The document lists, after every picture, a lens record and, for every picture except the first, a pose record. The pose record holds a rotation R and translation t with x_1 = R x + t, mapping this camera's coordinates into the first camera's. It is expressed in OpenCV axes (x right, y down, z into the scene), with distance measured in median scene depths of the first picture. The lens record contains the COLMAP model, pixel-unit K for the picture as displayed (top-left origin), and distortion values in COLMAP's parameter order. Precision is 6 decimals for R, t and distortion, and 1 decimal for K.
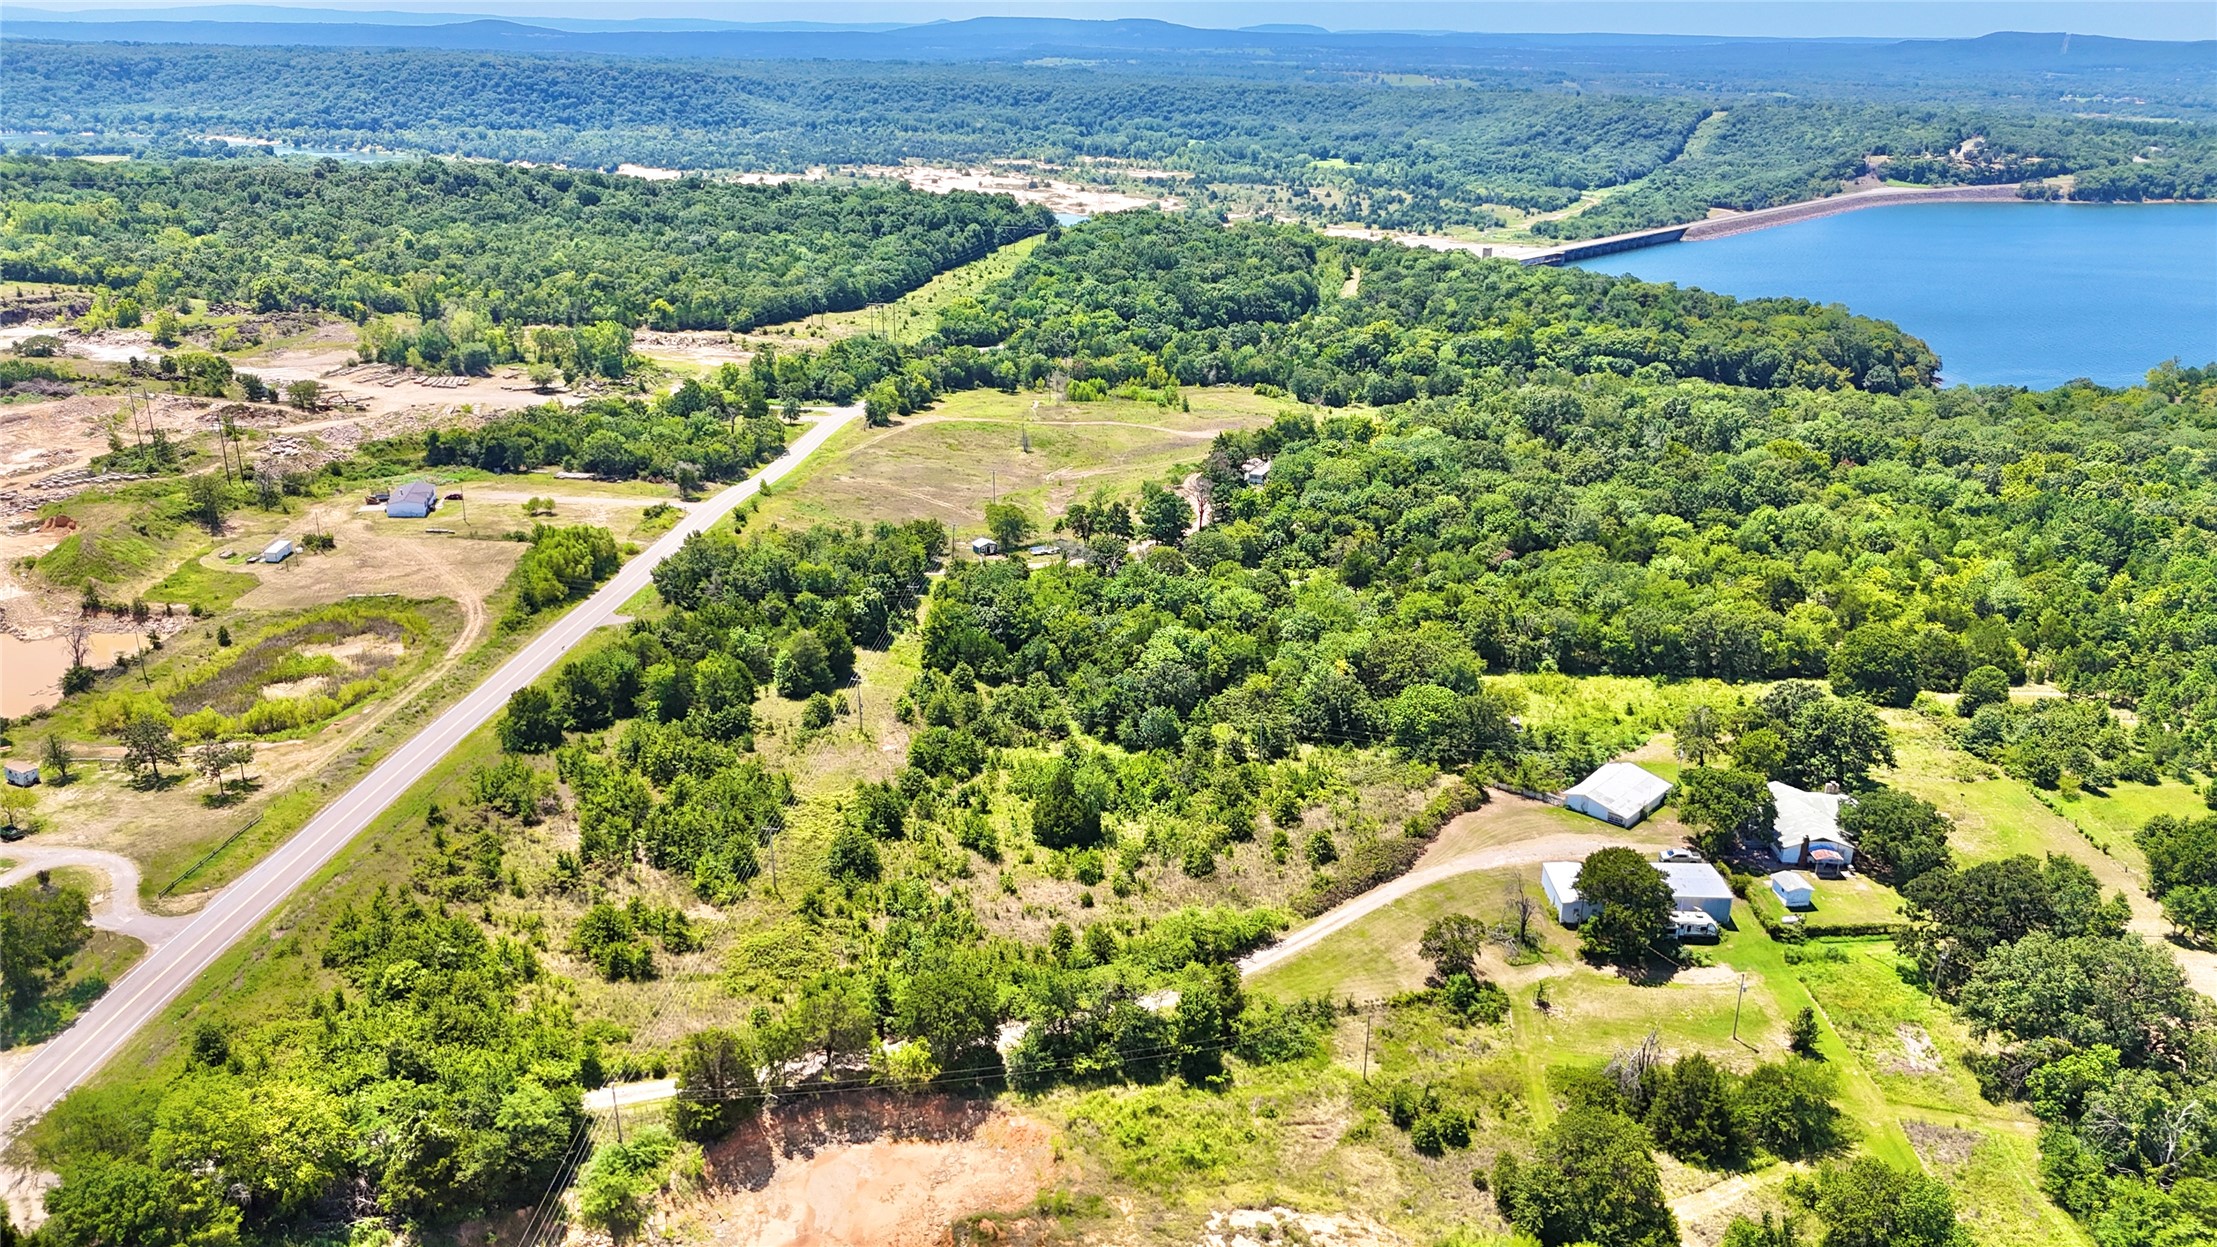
lens RADIAL K [[1628.8, 0, 1106.4], [0, 1628.8, 617.7], [0, 0, 1]] dist [0.075040, -0.079763]
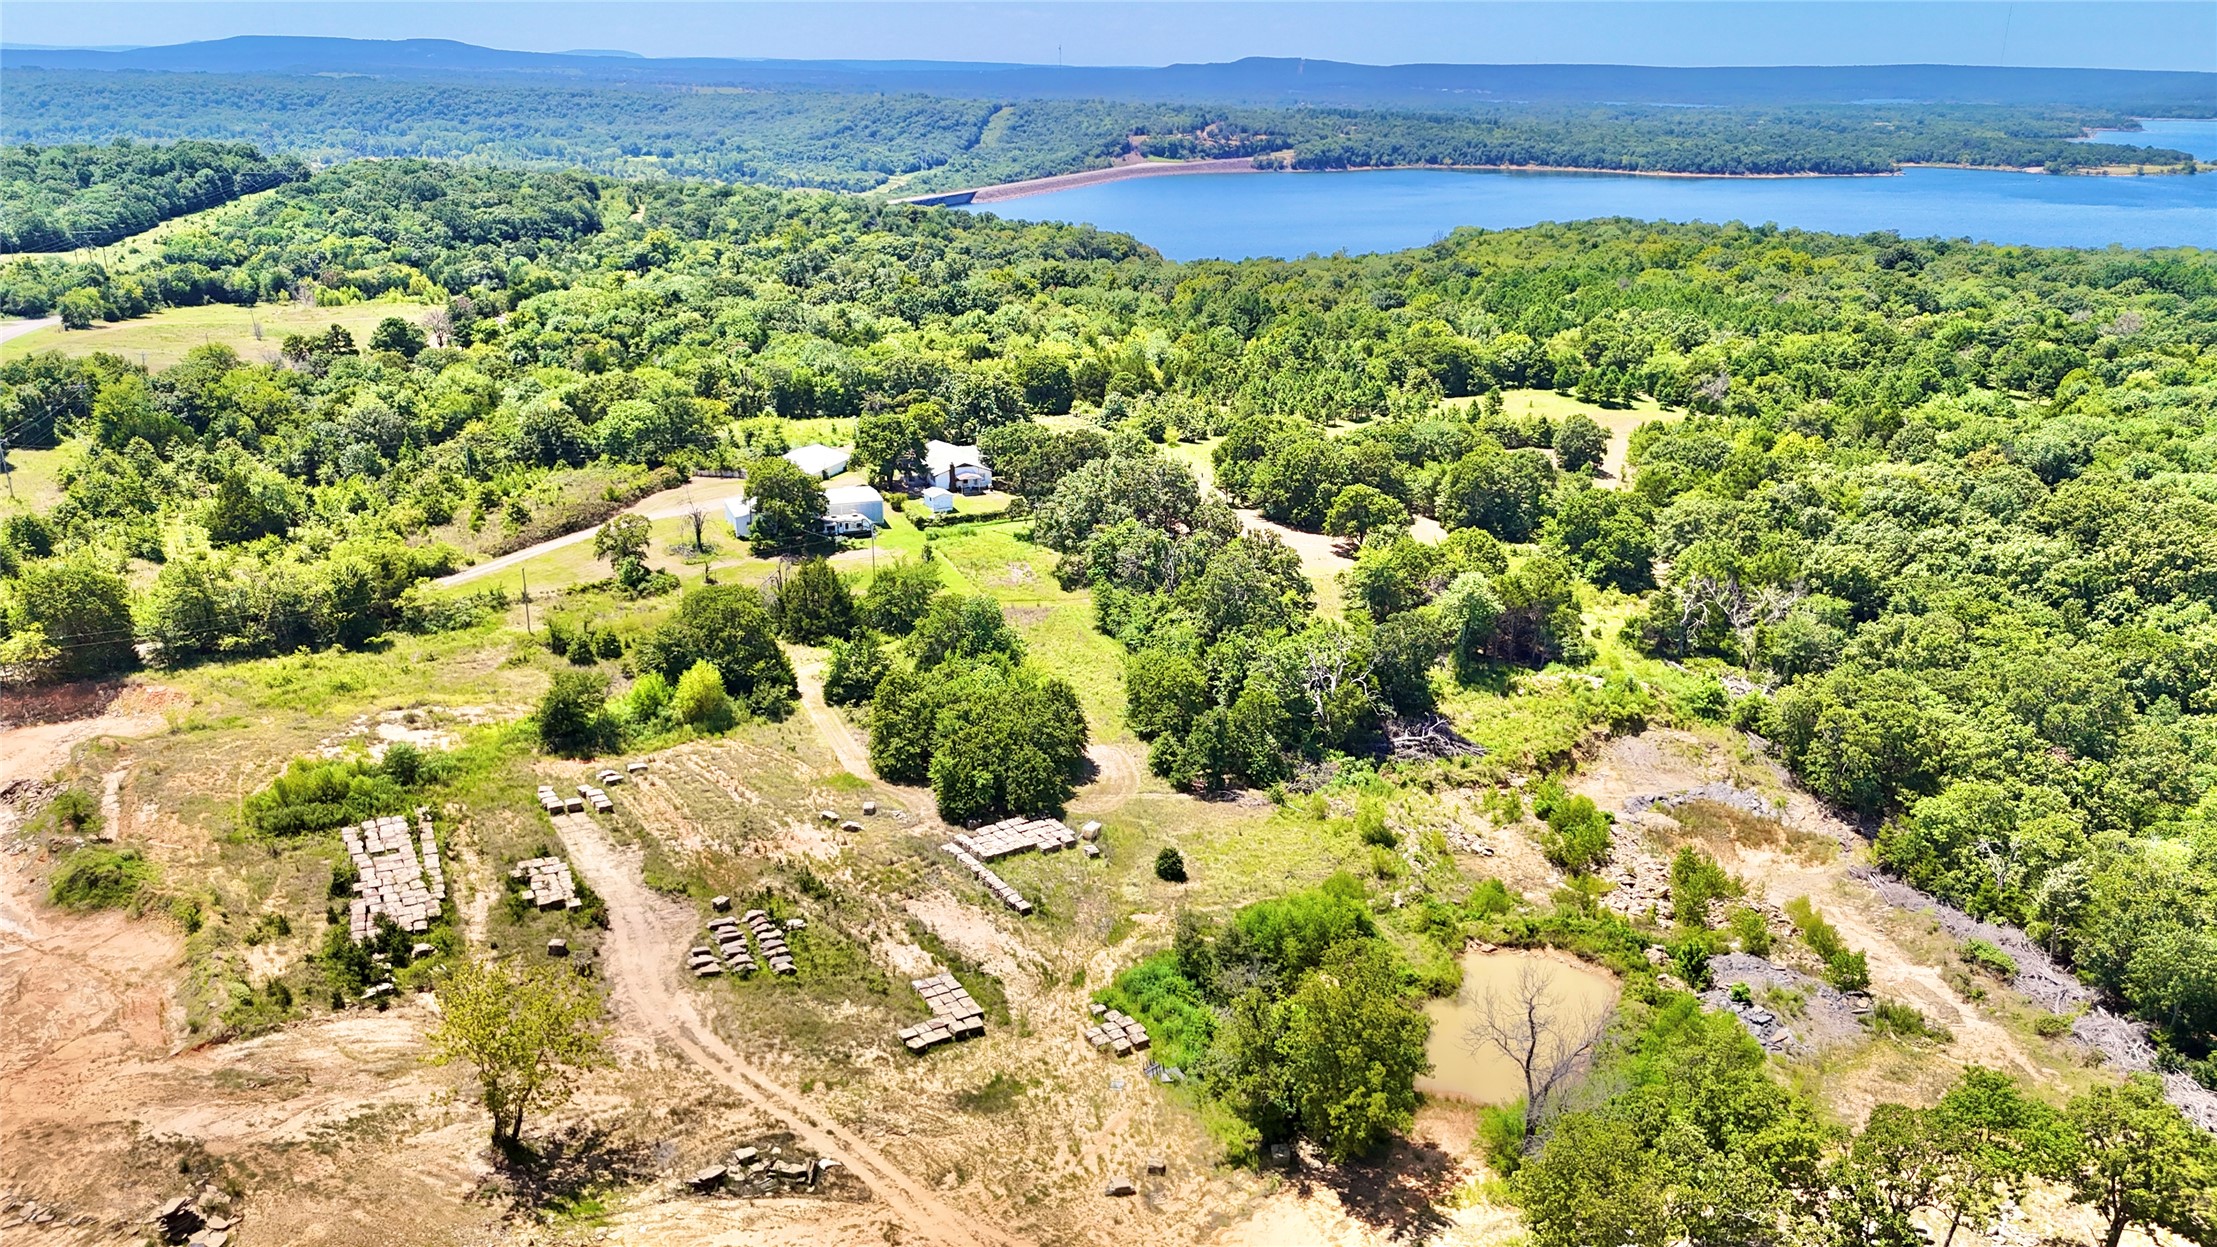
lens RADIAL K [[1628.8, 0, 1105.2], [0, 1628.8, 636.4], [0, 0, 1]] dist [0.075040, -0.079763]
pose [[0.927485, -0.123487, 0.352877, 0.075136], [0.125603, 0.991935, 0.016991, 0.186261], [-0.352130, 0.028563, 0.935515, -0.093027]]
